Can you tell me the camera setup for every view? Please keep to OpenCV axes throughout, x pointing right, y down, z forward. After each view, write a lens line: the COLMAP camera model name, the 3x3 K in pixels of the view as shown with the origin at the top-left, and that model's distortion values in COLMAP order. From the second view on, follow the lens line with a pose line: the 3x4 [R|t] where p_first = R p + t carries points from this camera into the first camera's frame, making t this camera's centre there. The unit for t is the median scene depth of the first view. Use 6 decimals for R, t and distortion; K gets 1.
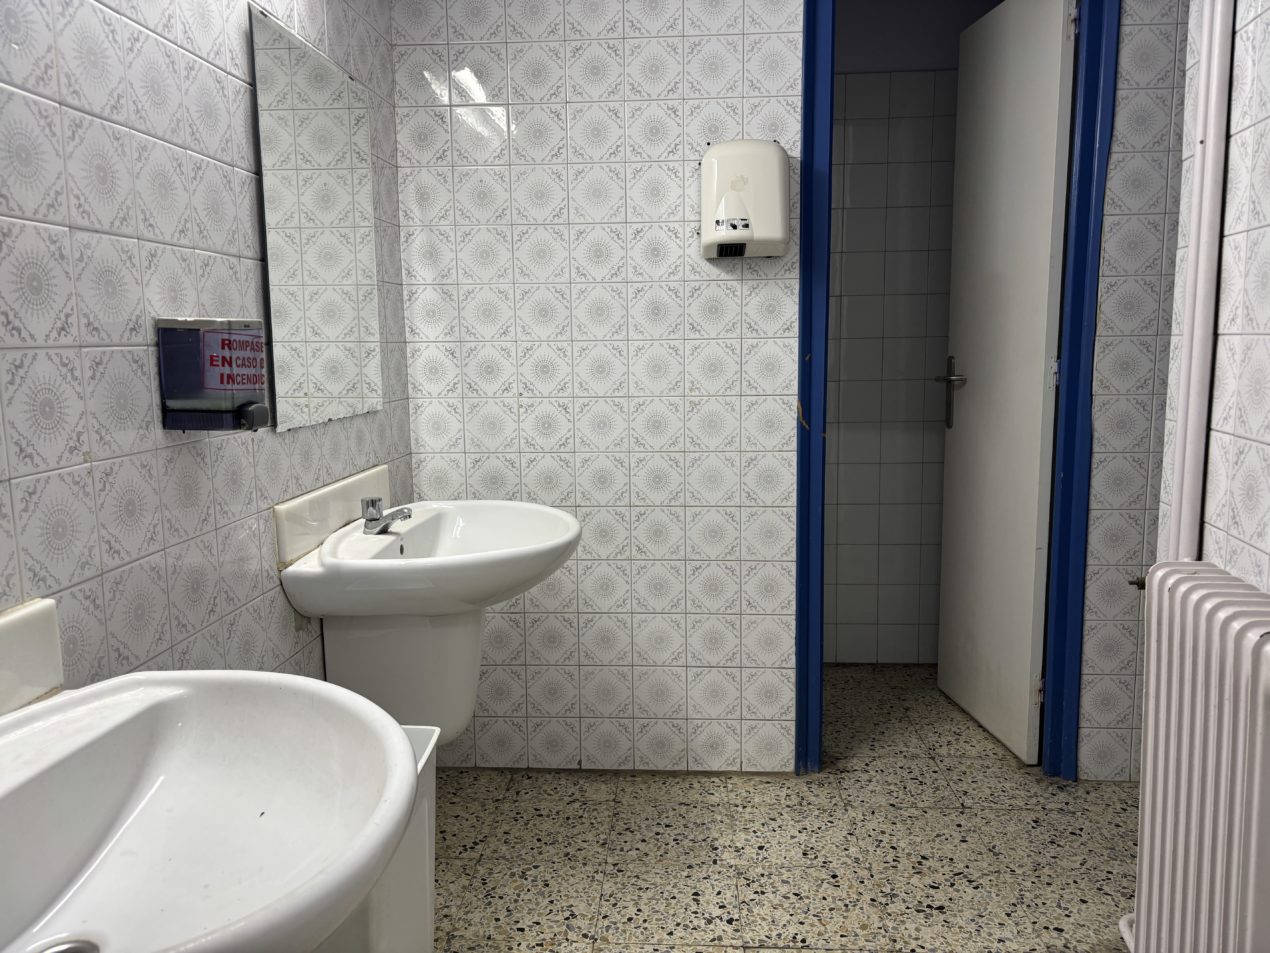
lens RADIAL K [[982.4, 0, 635.5], [0, 982.4, 472.9], [0, 0, 1]] dist [-0.008428, -0.008178]
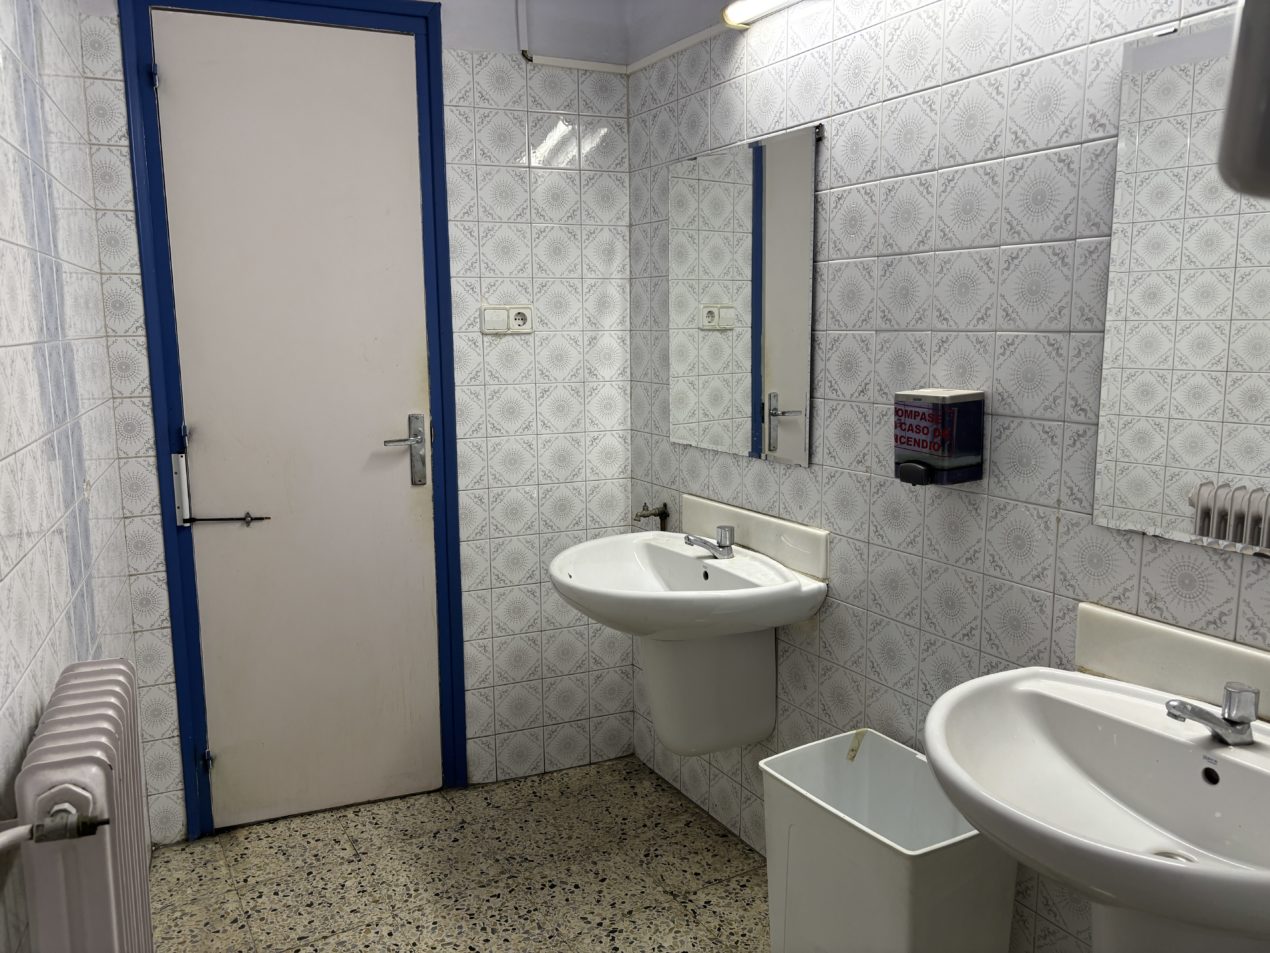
lens RADIAL K [[982.4, 0, 635.1], [0, 982.4, 473.9], [0, 0, 1]] dist [-0.008428, -0.008178]
pose [[-0.829168, 0.108109, -0.548446, 0.674065], [-0.053227, 0.961394, 0.269979, -0.435805], [0.556460, 0.253050, -0.791403, 2.100961]]
